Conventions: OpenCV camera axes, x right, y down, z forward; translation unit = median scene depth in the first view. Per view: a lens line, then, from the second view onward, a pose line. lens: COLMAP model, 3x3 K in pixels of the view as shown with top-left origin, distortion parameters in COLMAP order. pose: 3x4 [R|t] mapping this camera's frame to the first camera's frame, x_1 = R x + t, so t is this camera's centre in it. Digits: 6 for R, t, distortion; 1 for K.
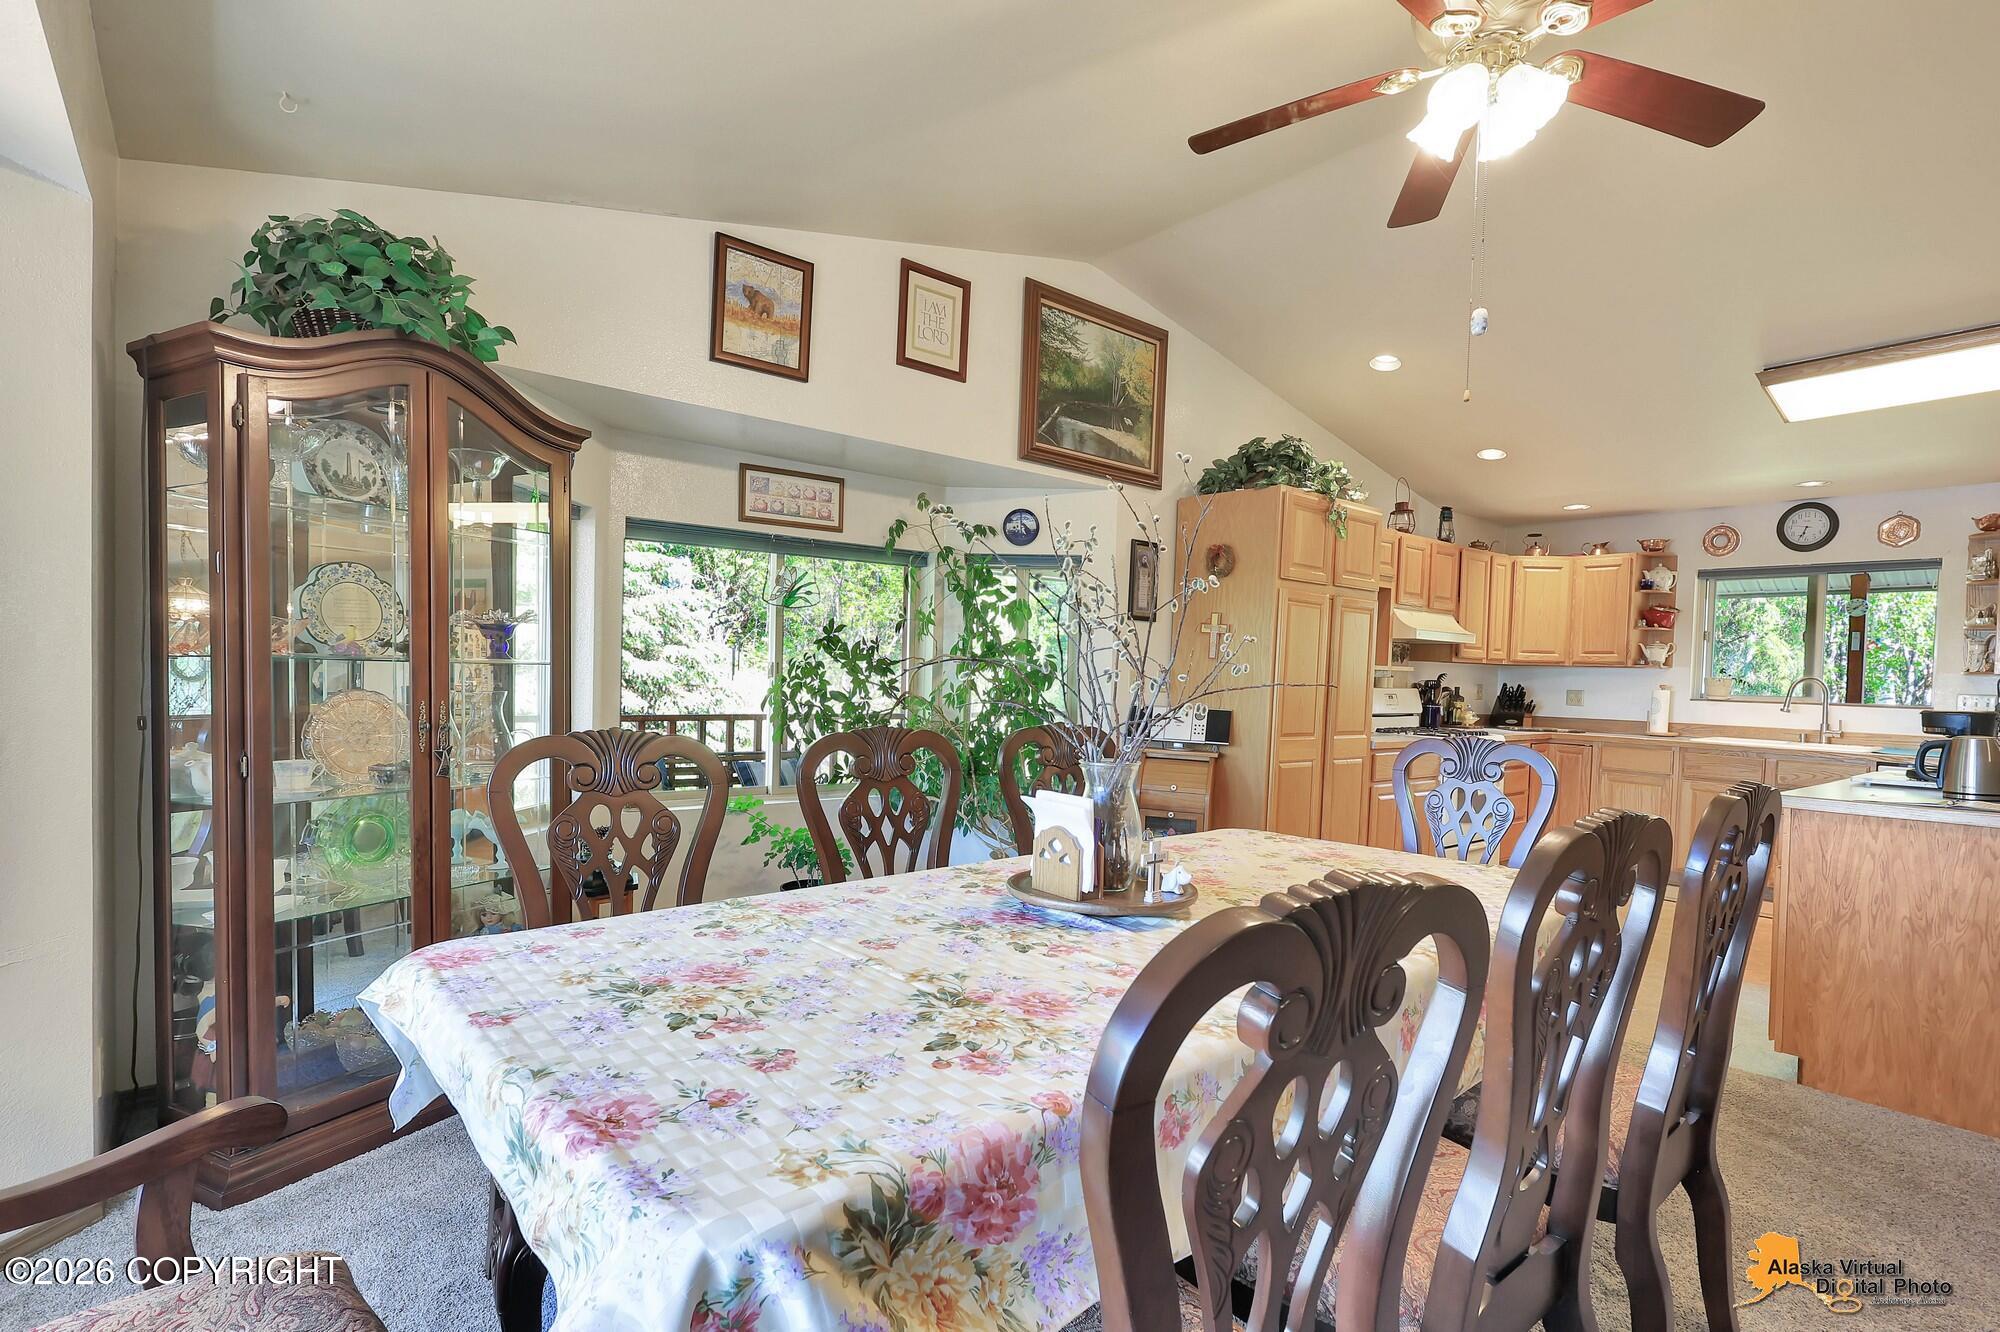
lens RADIAL K [[965.3, 0, 1003.1], [0, 965.3, 699.5], [0, 0, 1]] dist [0.000315, 0.000094]
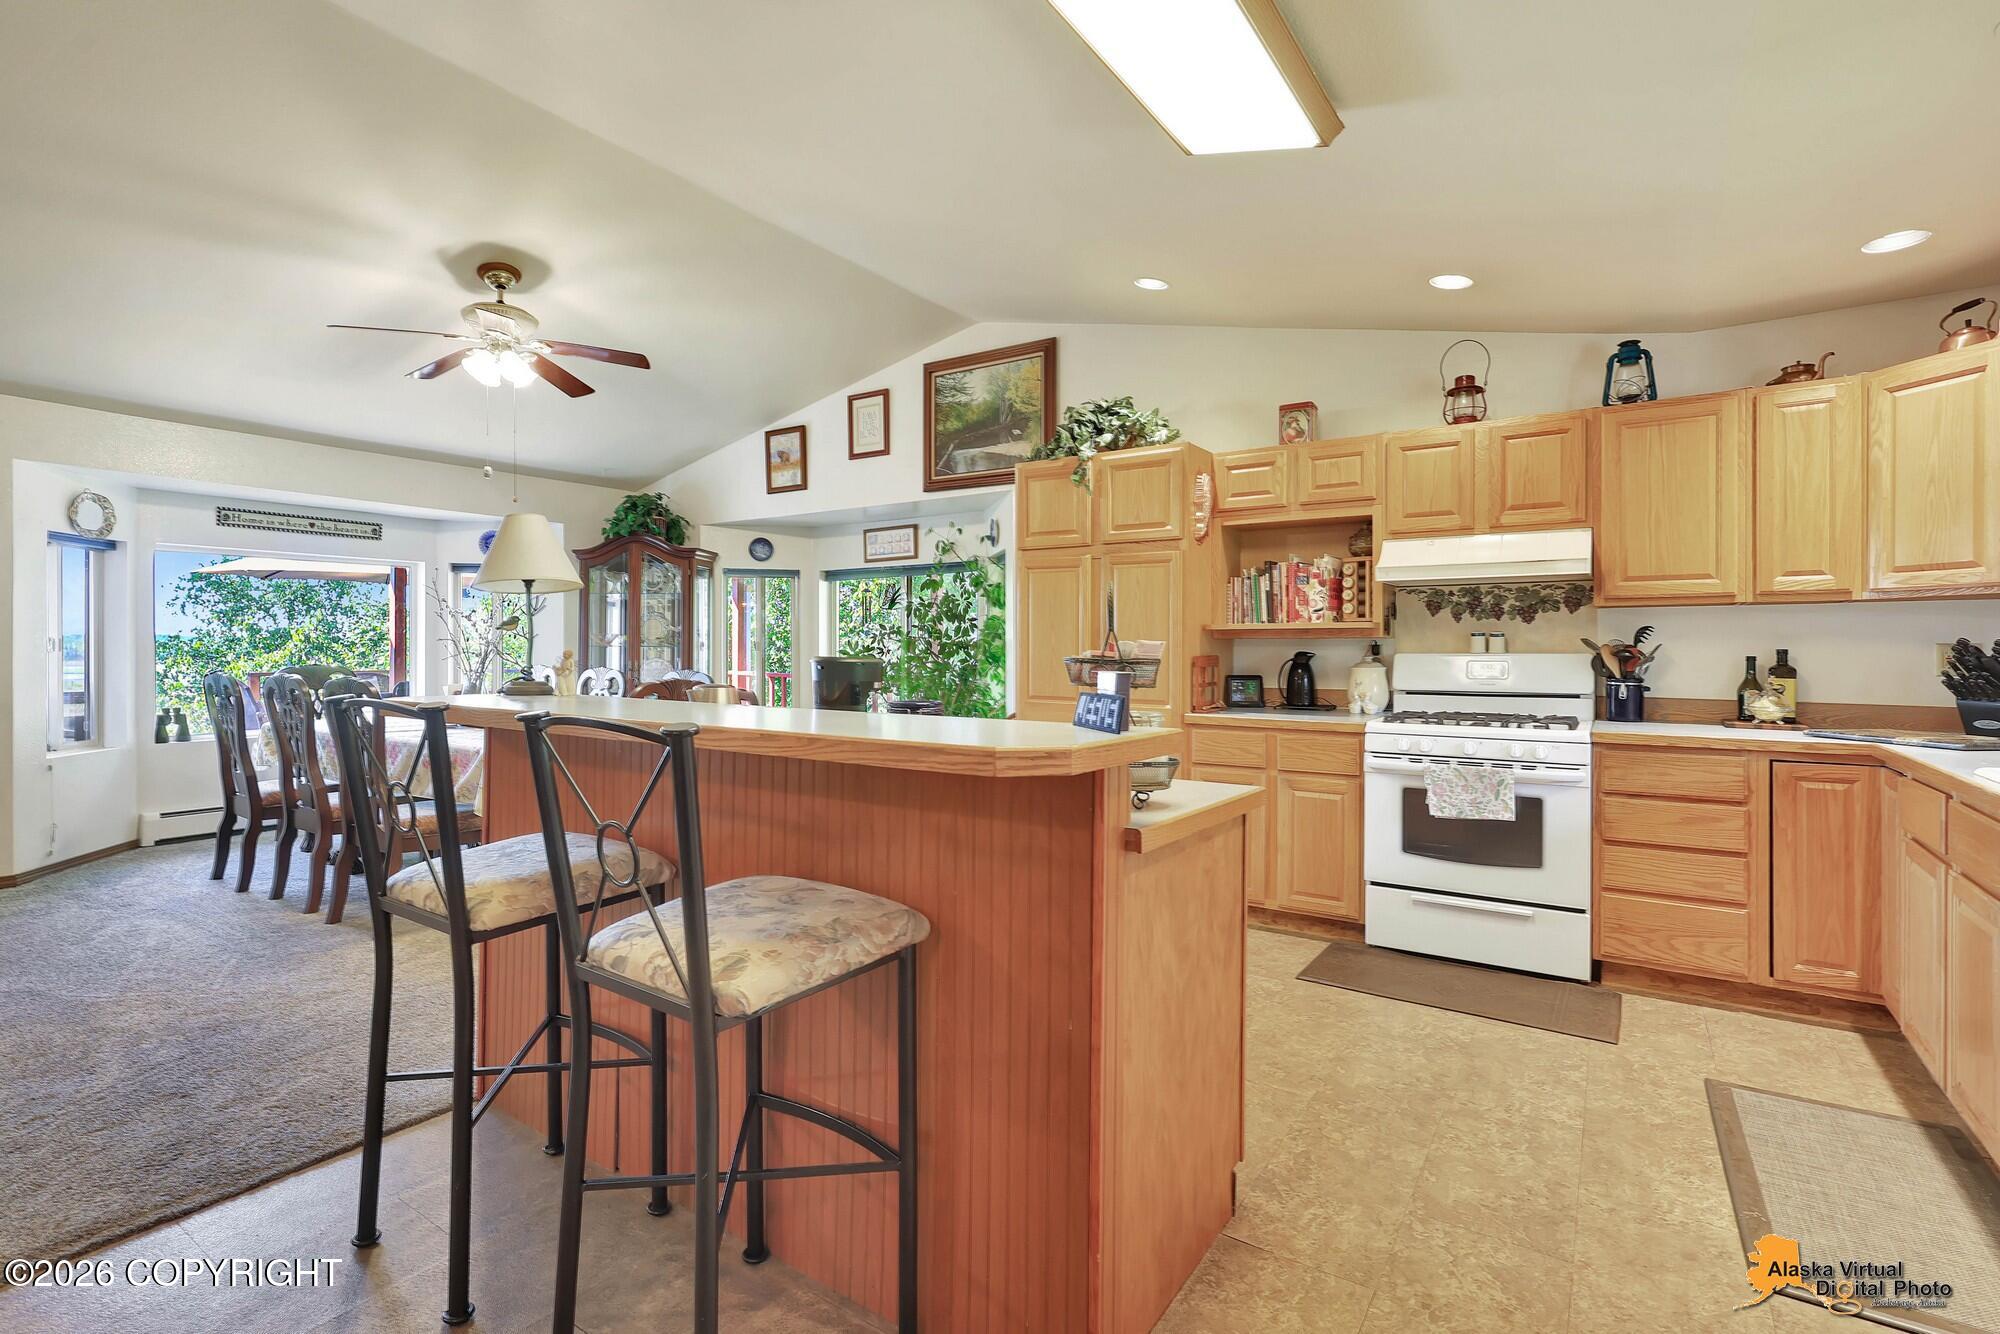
lens RADIAL K [[934.2, 0, 995.1], [0, 934.2, 647.0], [0, 0, 1]] dist [-0.001771, -0.000097]
pose [[0.284742, -0.028819, -0.958171, 0.939677], [-0.022523, 0.999071, -0.036743, 0.015258], [0.958340, 0.032043, 0.283828, 0.507040]]
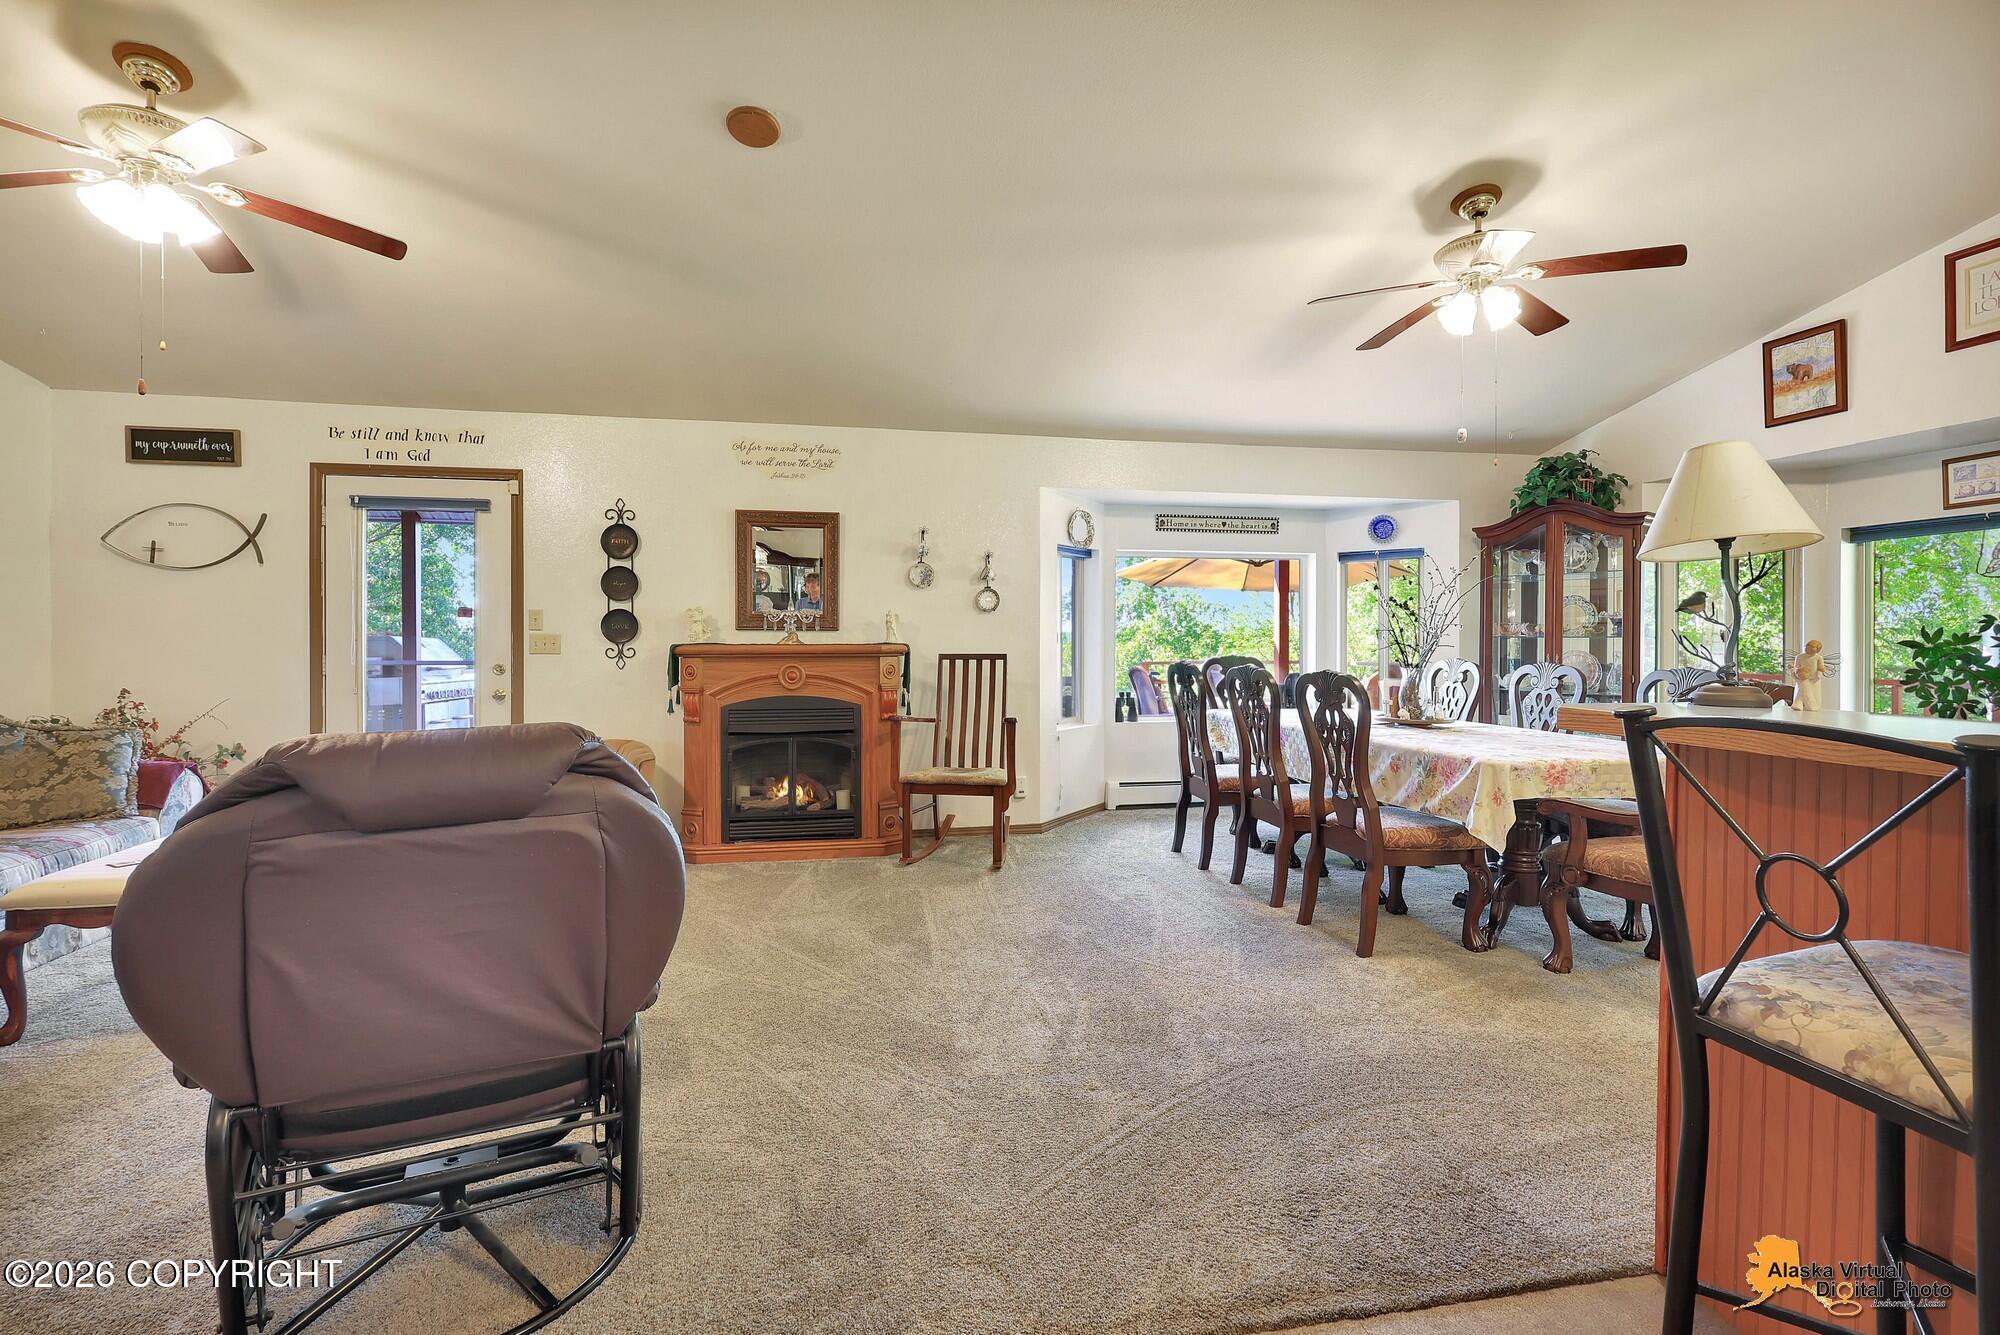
lens RADIAL K [[934.2, 0, 983.9], [0, 934.2, 642.3], [0, 0, 1]] dist [-0.001771, -0.000097]
pose [[-0.479909, -0.025358, -0.876951, 0.838027], [-0.039773, 0.999183, -0.007127, 0.017590], [0.876416, 0.031459, -0.480526, 0.360854]]
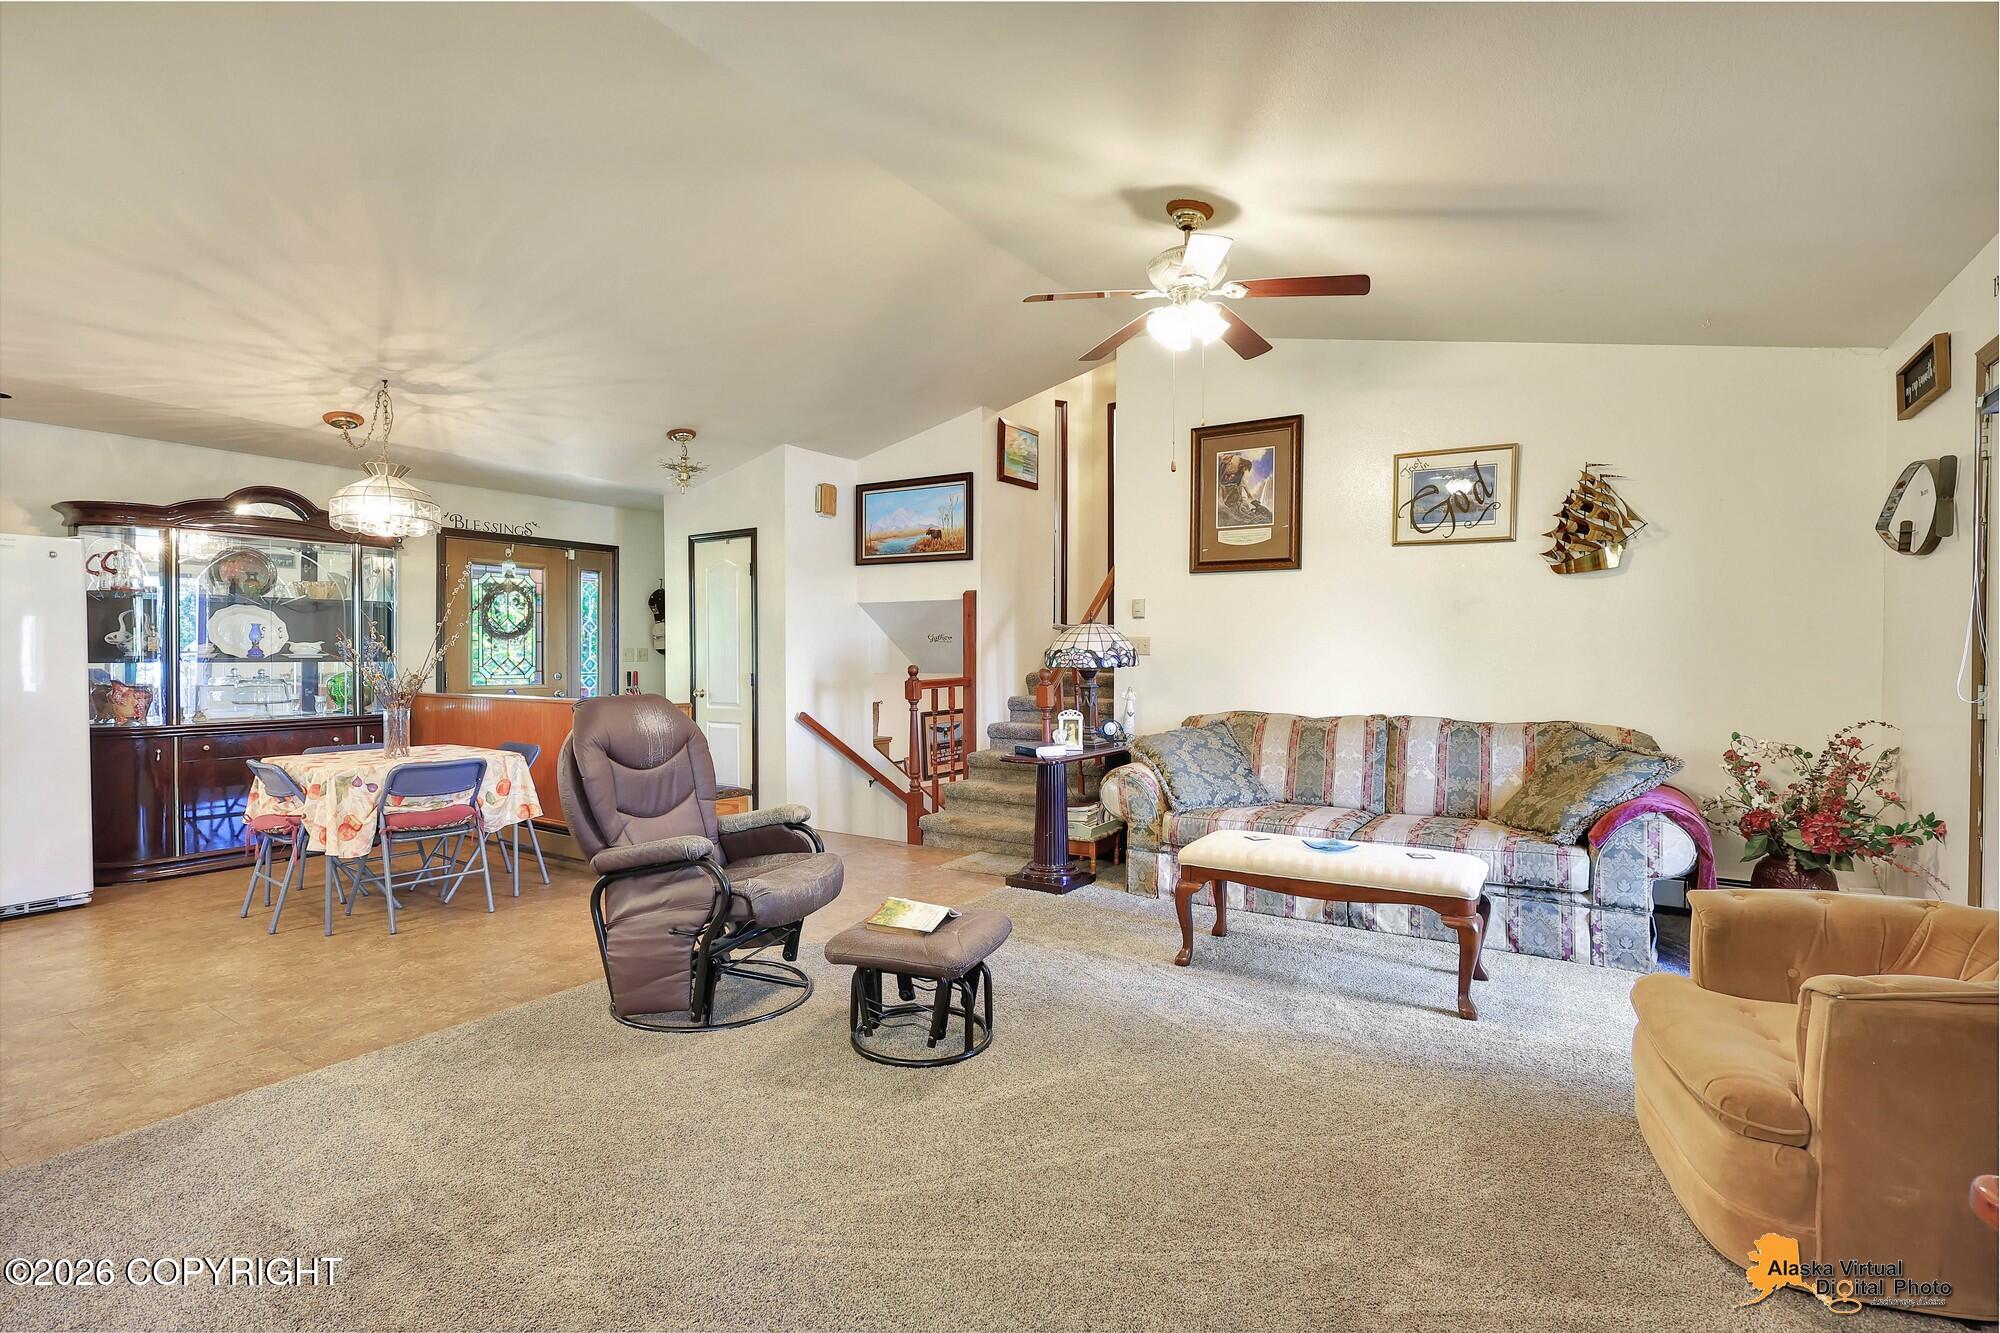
lens RADIAL K [[916.2, 0, 1004.3], [0, 916.2, 669.7], [0, 0, 1]] dist [-0.007332, 0.000849]
pose [[-0.298453, -0.047108, 0.953261, 0.106942], [0.020259, 0.998243, 0.055674, 0.002860], [-0.954209, 0.035928, -0.296975, 0.064706]]
